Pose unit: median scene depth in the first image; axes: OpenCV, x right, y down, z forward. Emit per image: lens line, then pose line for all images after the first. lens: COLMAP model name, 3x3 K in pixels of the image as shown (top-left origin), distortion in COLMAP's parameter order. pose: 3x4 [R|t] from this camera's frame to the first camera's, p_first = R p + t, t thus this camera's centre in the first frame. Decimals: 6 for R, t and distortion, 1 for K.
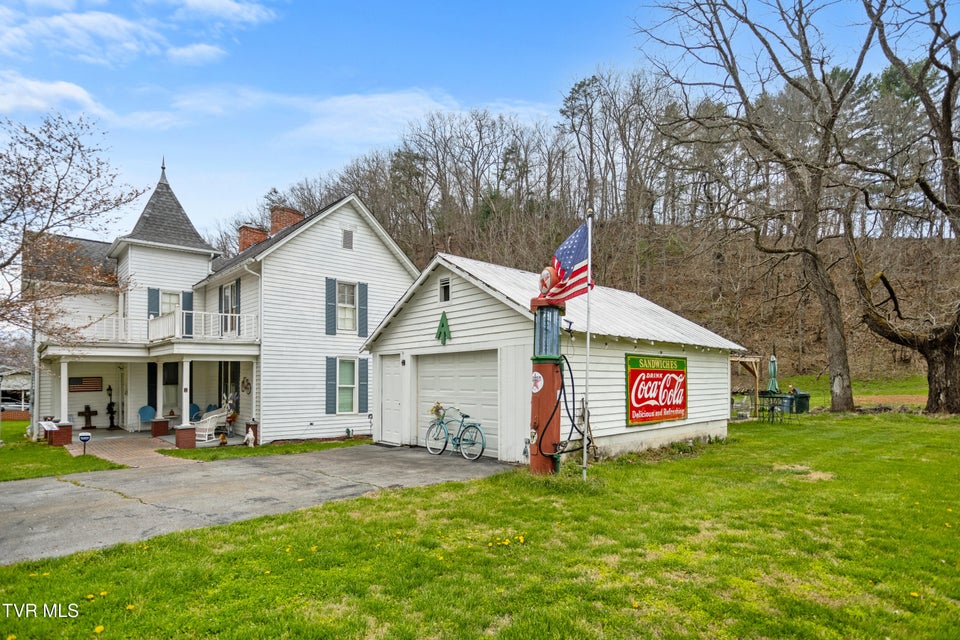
lens RADIAL K [[521.7, 0, 459.2], [0, 521.7, 392.0], [0, 0, 1]] dist [-0.016591, 0.000971]
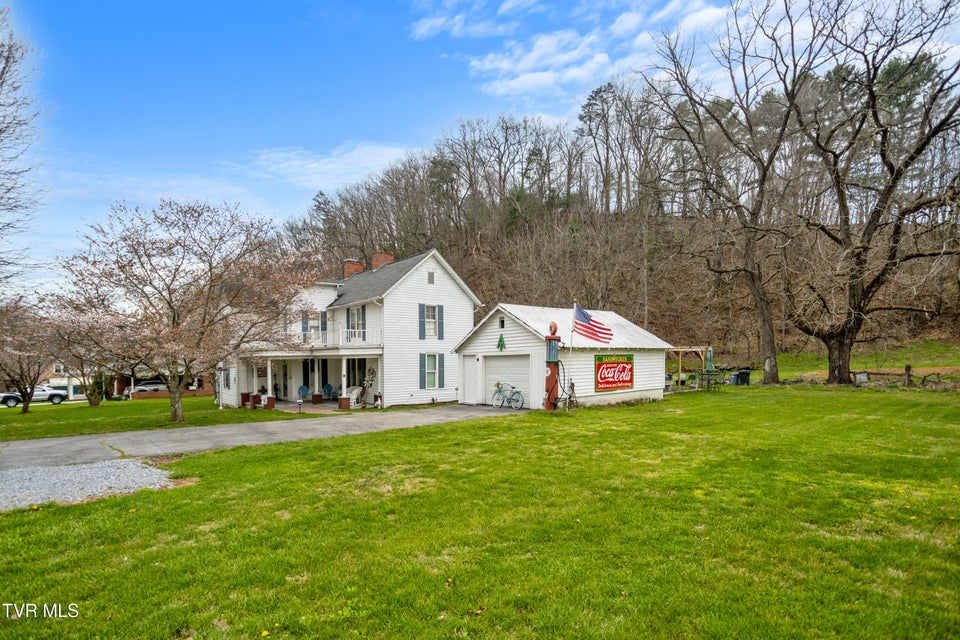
lens RADIAL K [[495.1, 0, 453.9], [0, 495.1, 399.3], [0, 0, 1]] dist [-0.016516, 0.002747]
pose [[0.997854, -0.011167, -0.064521, -0.052549], [0.014922, 0.998204, 0.058018, -0.012664], [0.063757, -0.058856, 0.996228, -0.506765]]
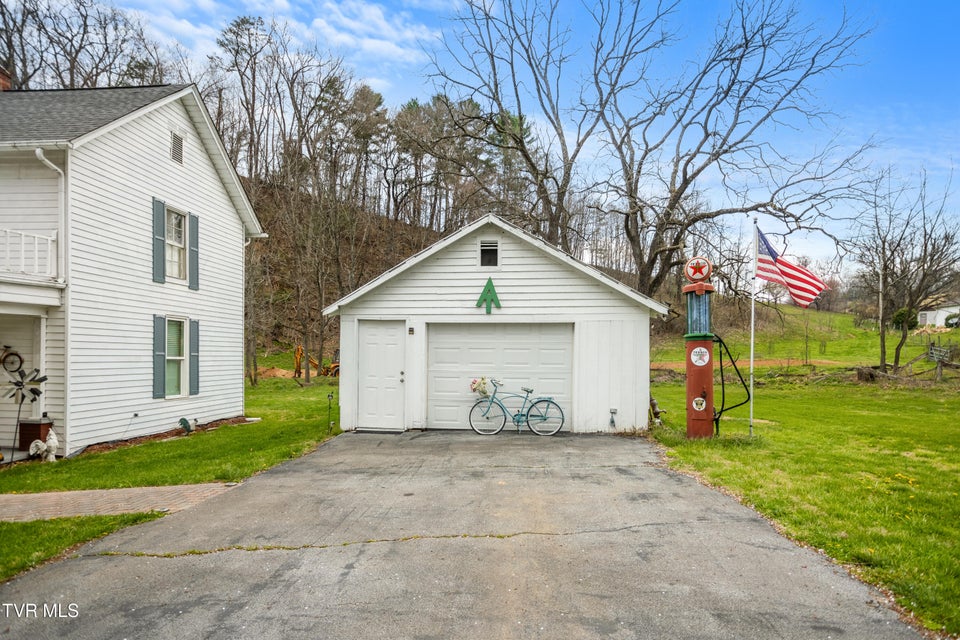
lens RADIAL K [[529.4, 0, 493.7], [0, 529.4, 366.0], [0, 0, 1]] dist [0.000730, 0.004425]
pose [[0.729816, -0.007511, 0.683602, -0.392373], [0.005210, 0.999972, 0.005425, -0.002642], [-0.683623, -0.000398, 0.729835, 0.191161]]
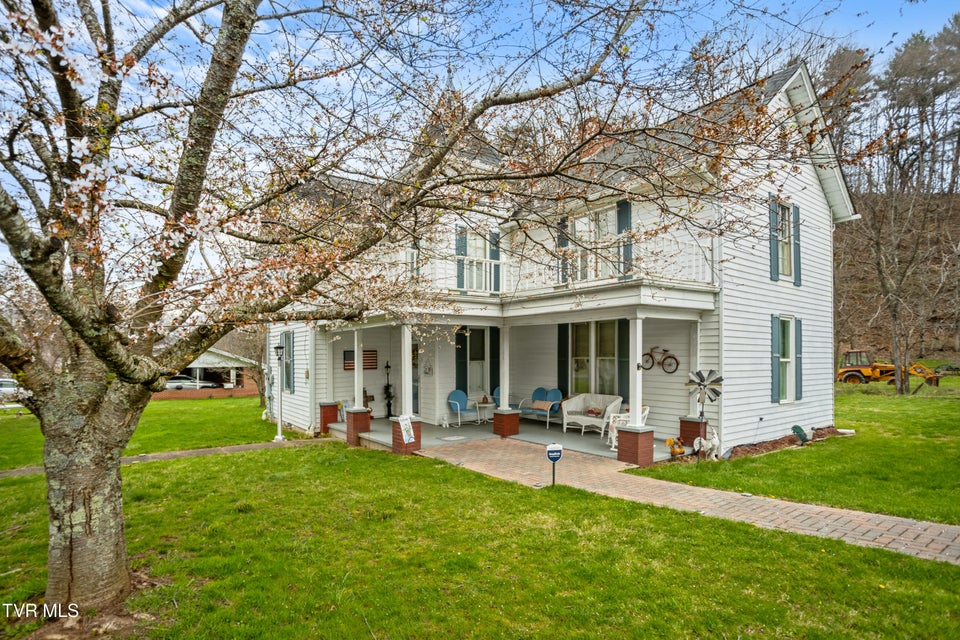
lens RADIAL K [[495.1, 0, 446.5], [0, 495.1, 359.8], [0, 0, 1]] dist [-0.016516, 0.002747]
pose [[0.989852, -0.005224, -0.142009, -0.551371], [0.002323, 0.999785, -0.020592, -0.000256], [0.142086, 0.020053, 0.989651, 0.331987]]
